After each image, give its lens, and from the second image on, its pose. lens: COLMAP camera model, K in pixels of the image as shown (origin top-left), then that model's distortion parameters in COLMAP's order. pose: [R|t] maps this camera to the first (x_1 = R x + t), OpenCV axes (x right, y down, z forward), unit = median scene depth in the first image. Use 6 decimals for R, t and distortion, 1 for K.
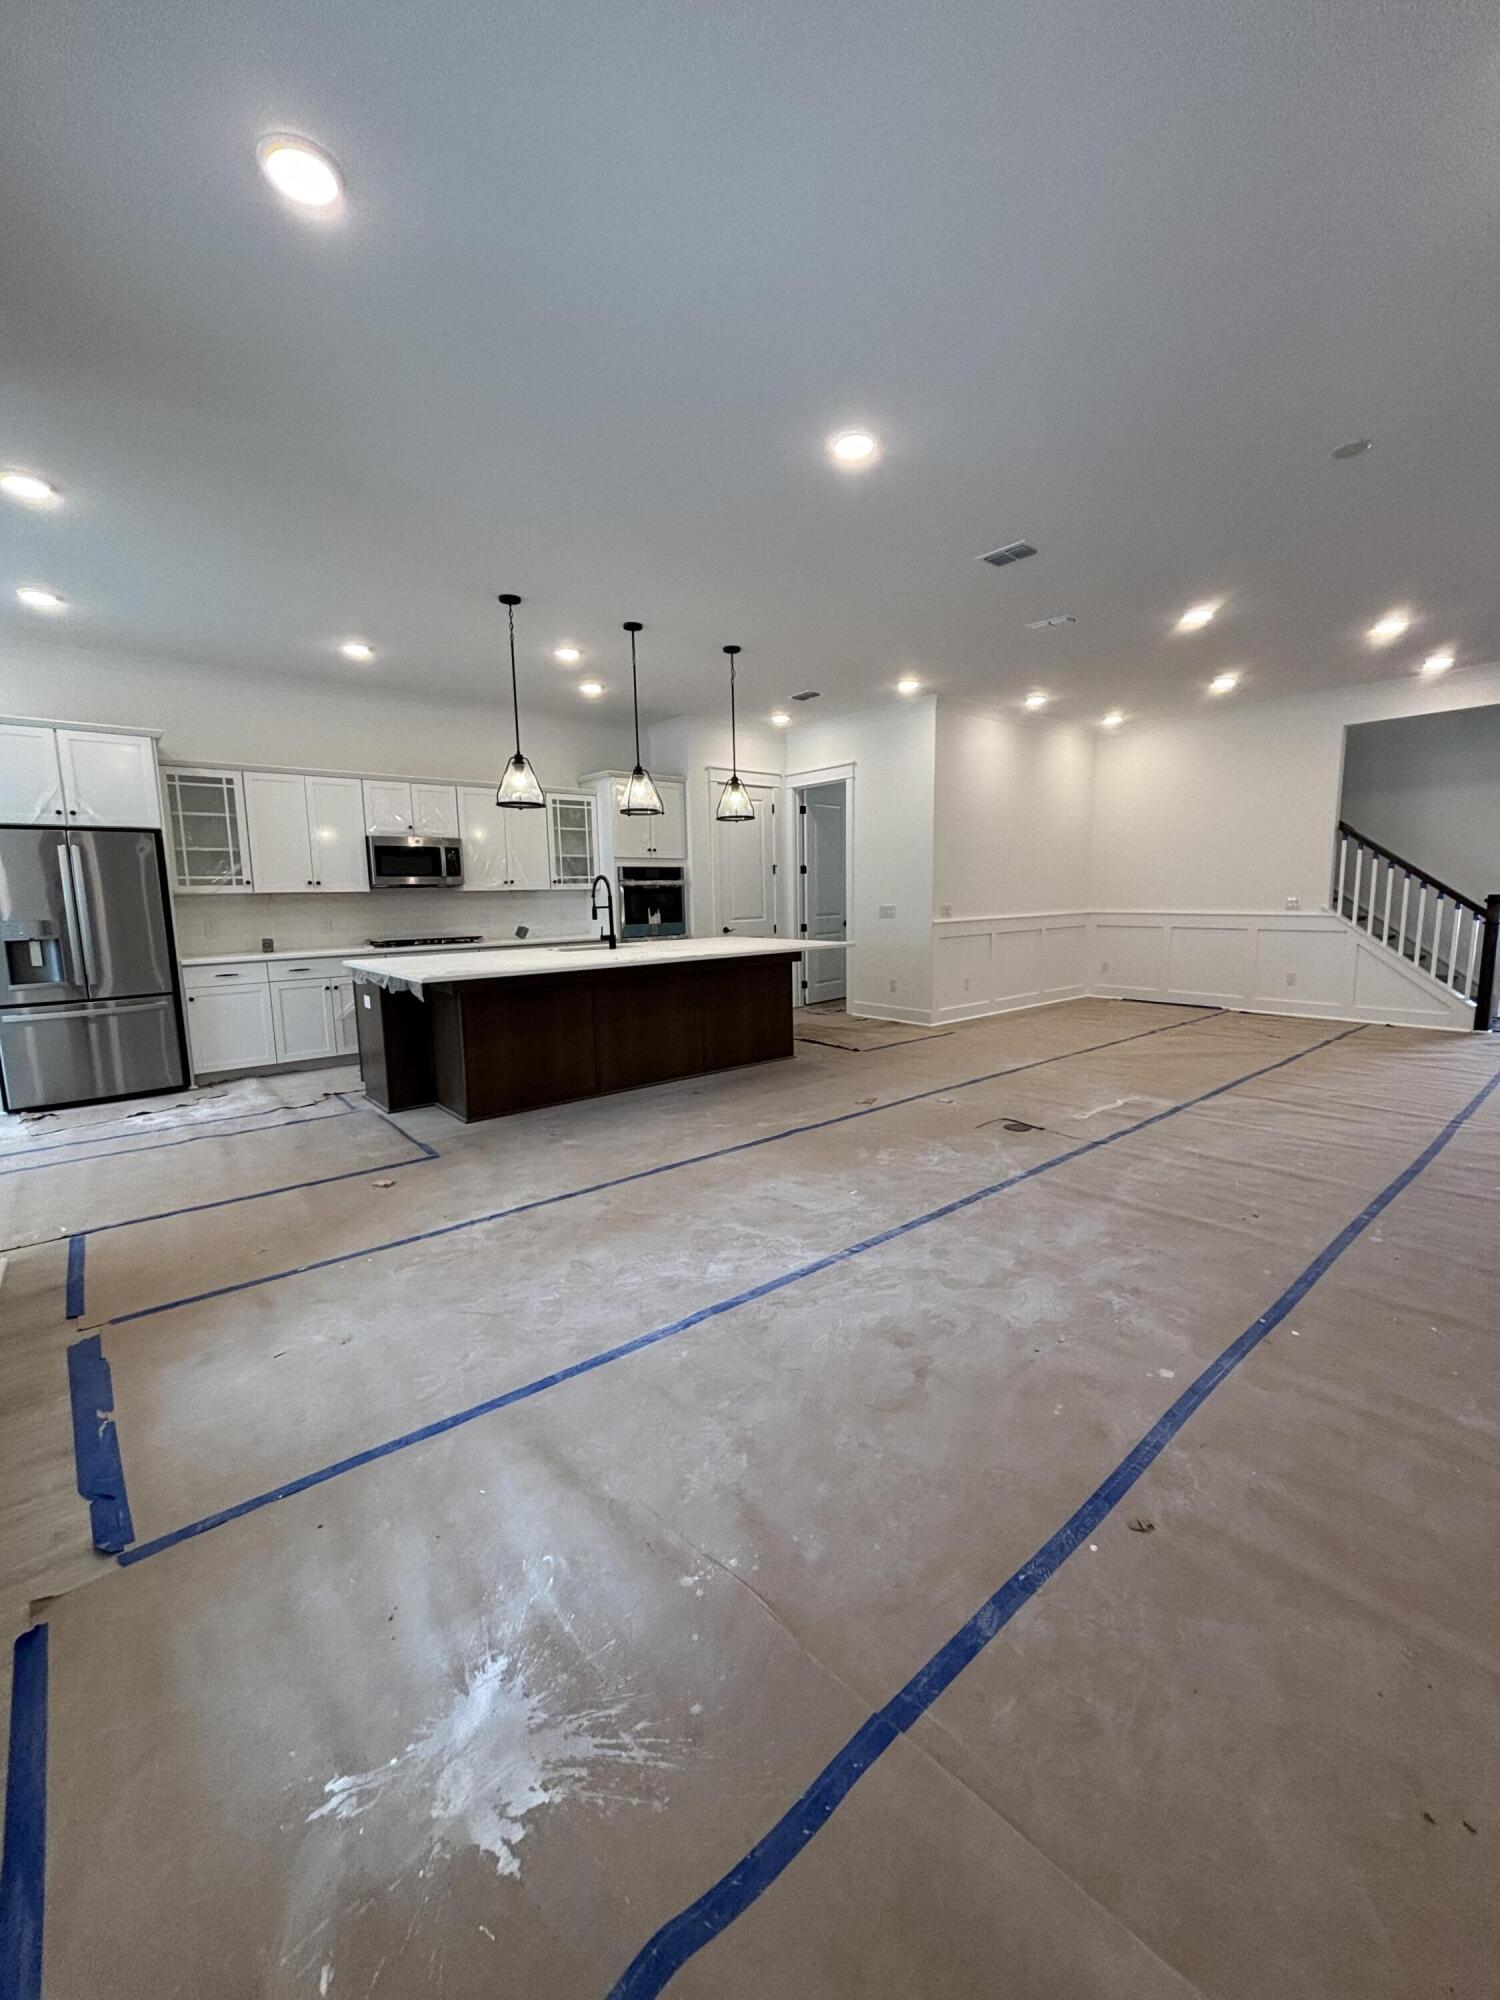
lens RADIAL K [[808.6, 0, 750.0], [0, 808.6, 997.4], [0, 0, 1]] dist [0.001653, 0.000077]
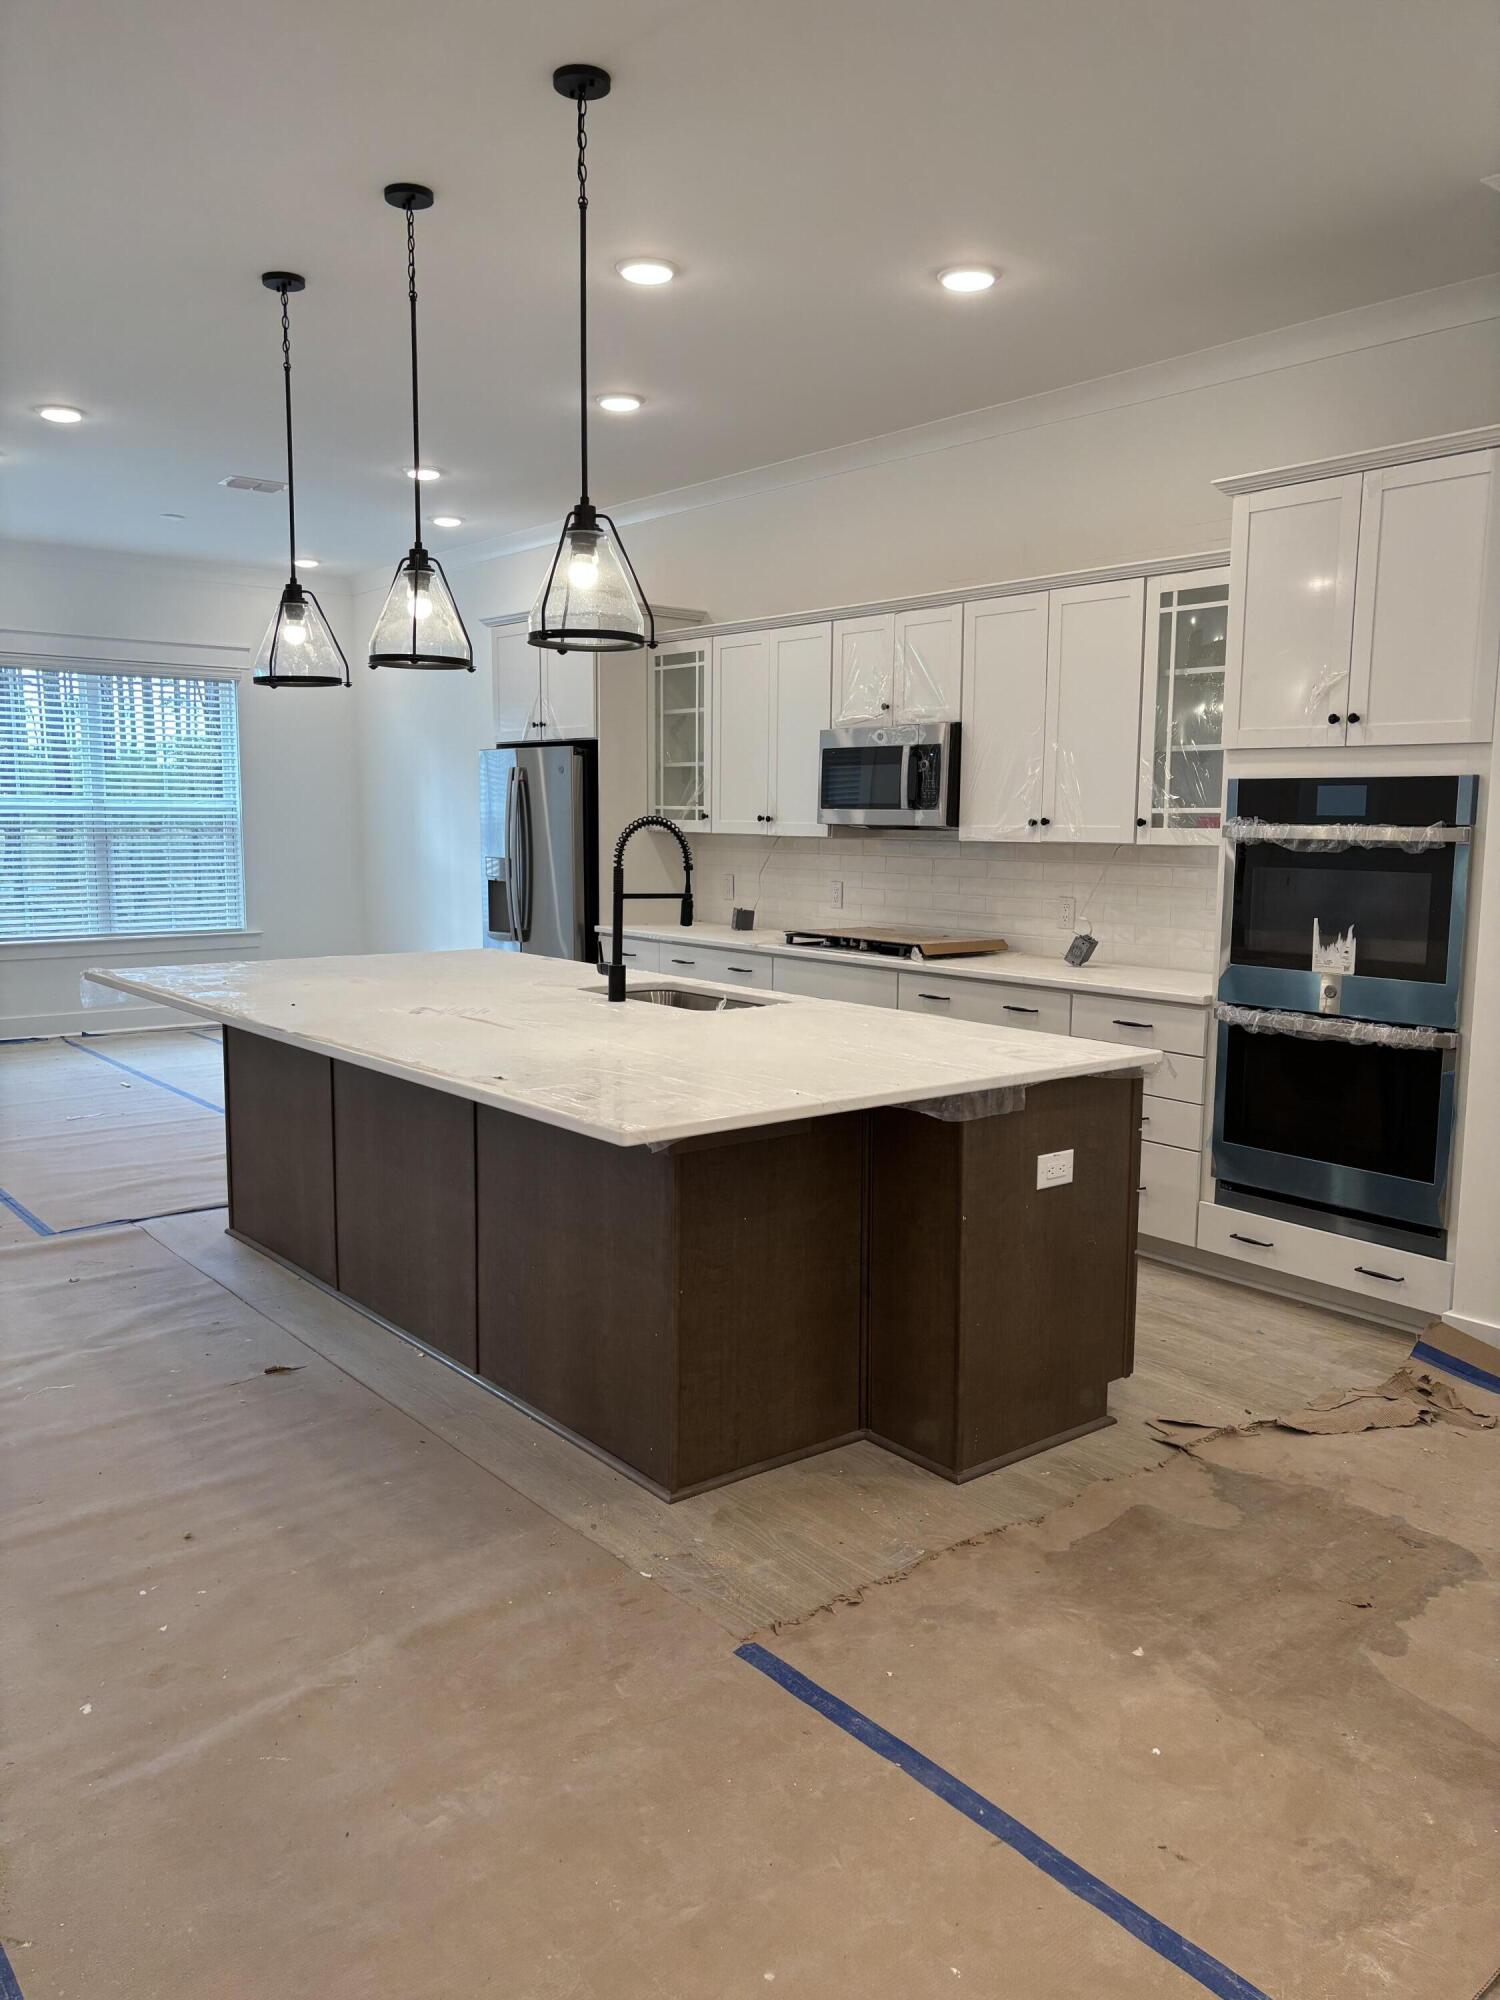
lens RADIAL K [[1503.2, 0, 754.5], [0, 1503.2, 1018.1], [0, 0, 1]] dist [0.018115, -0.012412]
pose [[-0.013170, 0.155848, -0.987693, 0.567561], [-0.134094, 0.978581, 0.156198, -0.177566], [0.990881, 0.134501, 0.008011, 1.063350]]
